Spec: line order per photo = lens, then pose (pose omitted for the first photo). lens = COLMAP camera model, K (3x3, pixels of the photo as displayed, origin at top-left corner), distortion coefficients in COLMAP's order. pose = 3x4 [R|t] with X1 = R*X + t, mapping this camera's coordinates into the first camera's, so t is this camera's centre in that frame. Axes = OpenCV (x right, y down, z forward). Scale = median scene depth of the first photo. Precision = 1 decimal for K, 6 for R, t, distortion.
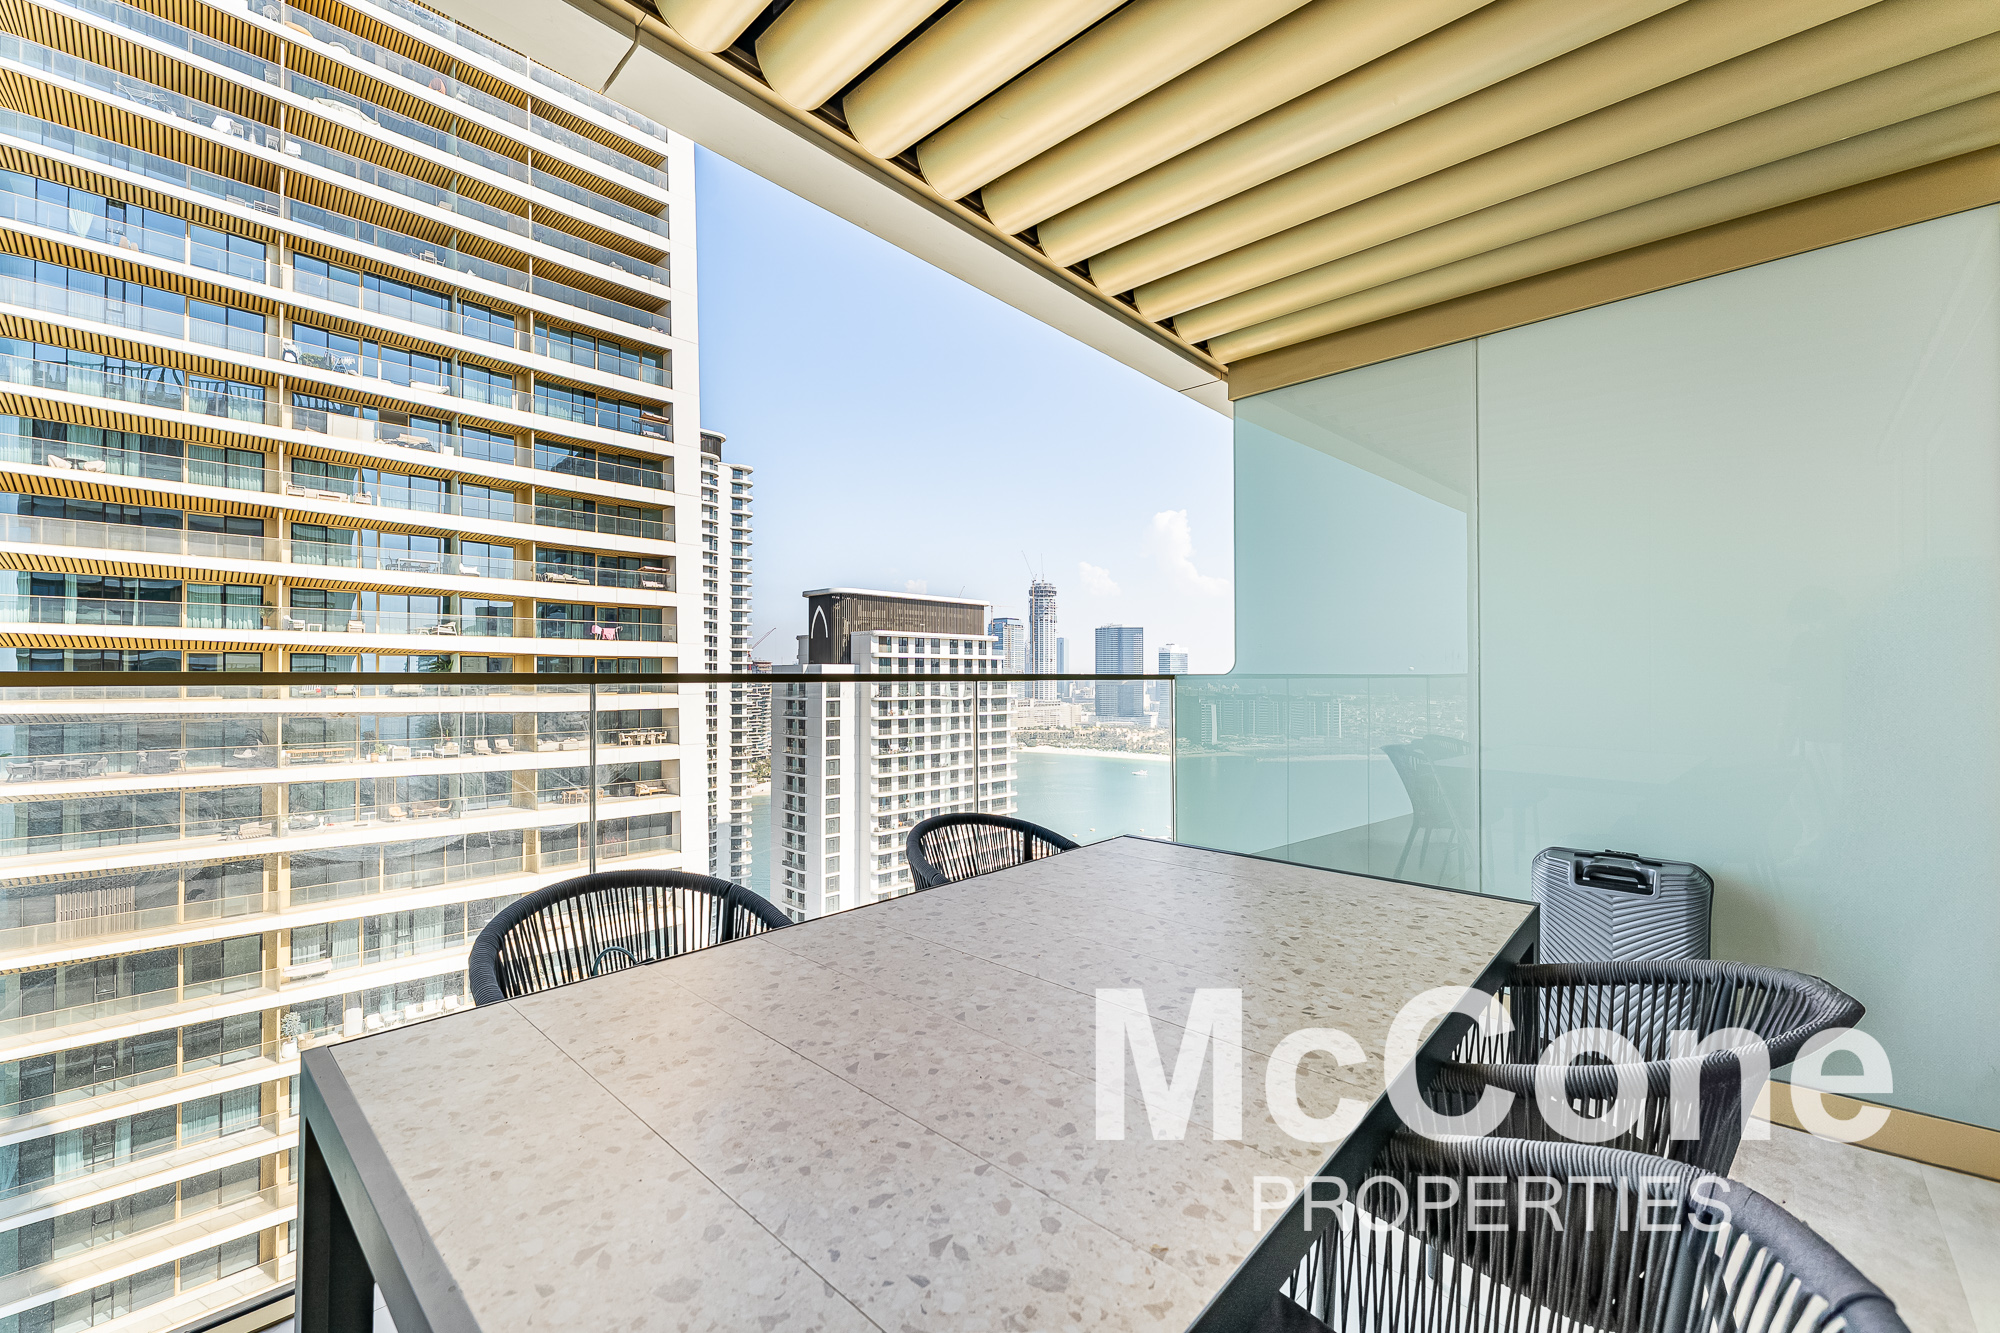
lens RADIAL K [[810.7, 0, 987.5], [0, 810.7, 669.8], [0, 0, 1]] dist [-0.001563, -0.000917]
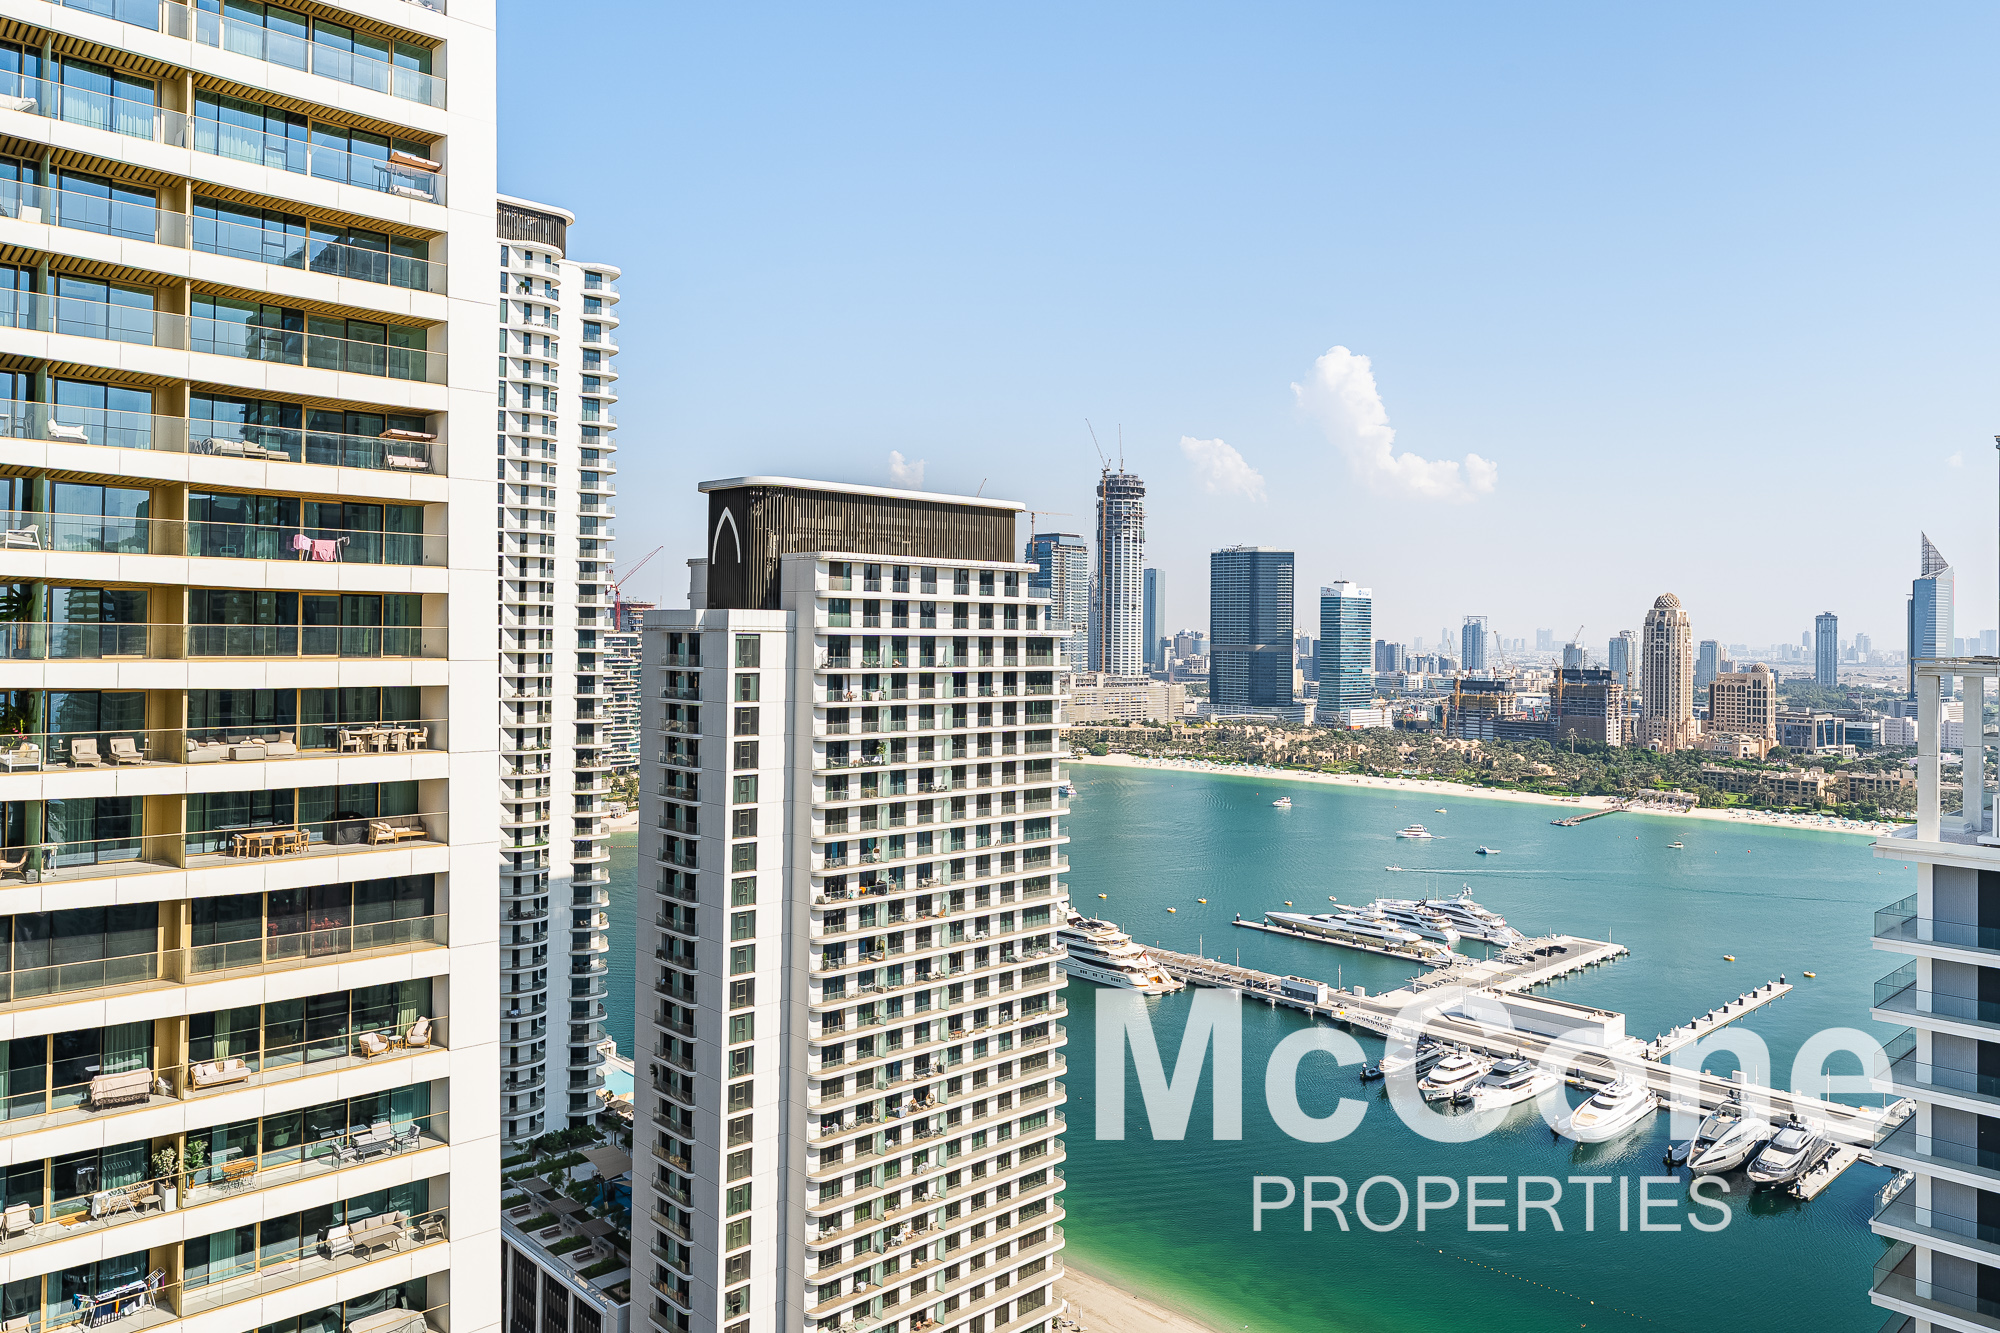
lens RADIAL K [[1372.0, 0, 973.3], [0, 1372.0, 614.0], [0, 0, 1]] dist [0.008993, -0.000229]
pose [[0.999157, 0.012816, -0.039006, 0.012809], [-0.013032, 0.999901, -0.005296, -0.001562], [0.038934, 0.005800, 0.999225, 0.075494]]
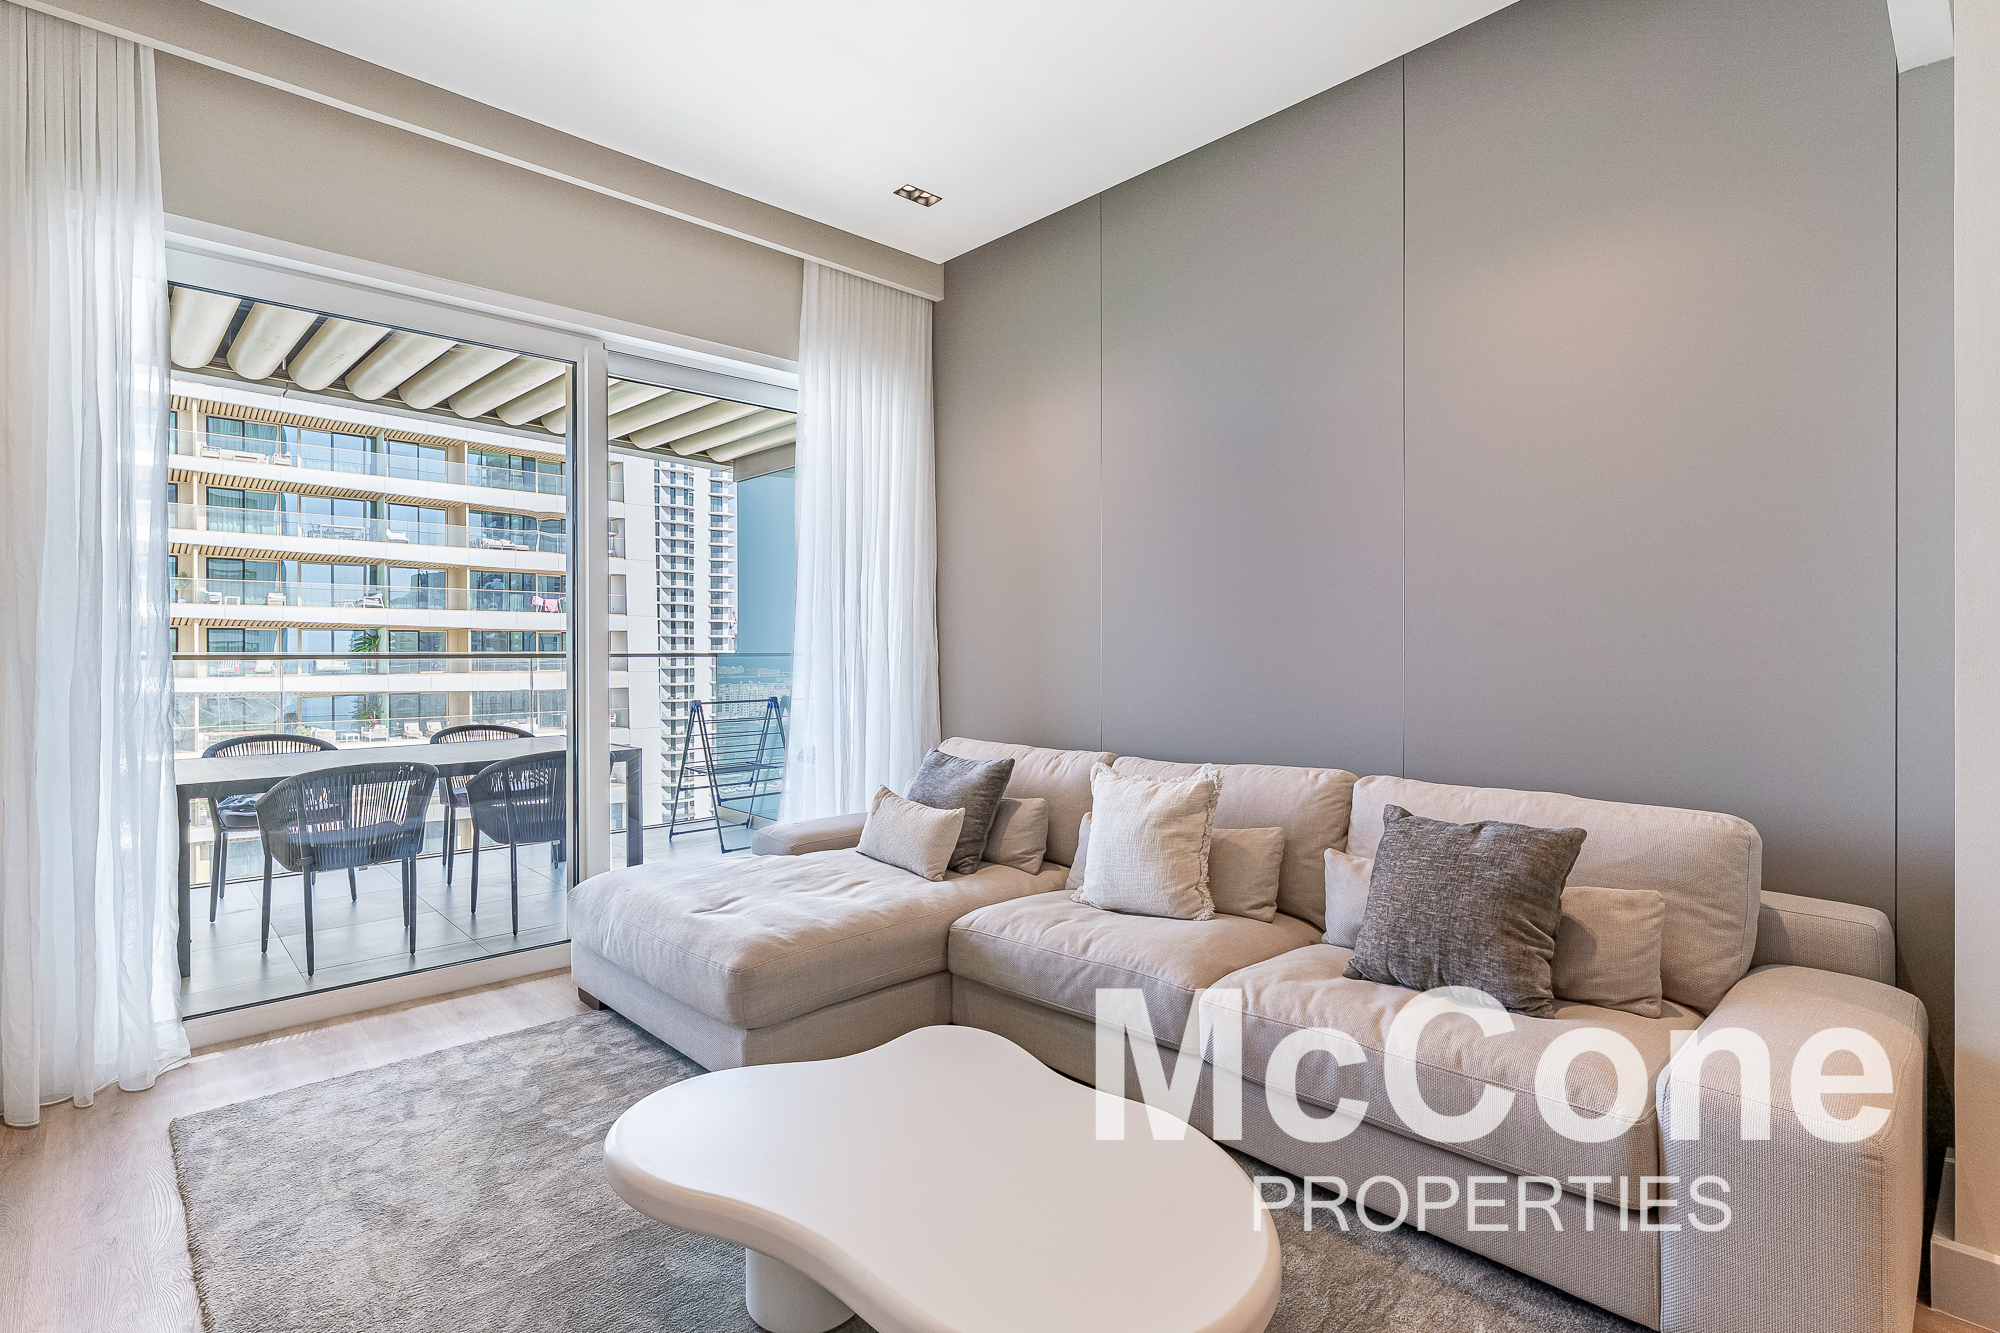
lens RADIAL K [[981.3, 0, 1002.7], [0, 981.3, 652.5], [0, 0, 1]] dist [-0.002091, 0.000042]
pose [[0.999486, -0.002202, -0.031984, 0.067508], [0.002508, 0.999951, 0.009533, -0.001089], [0.031962, -0.009609, 0.999443, -0.073264]]
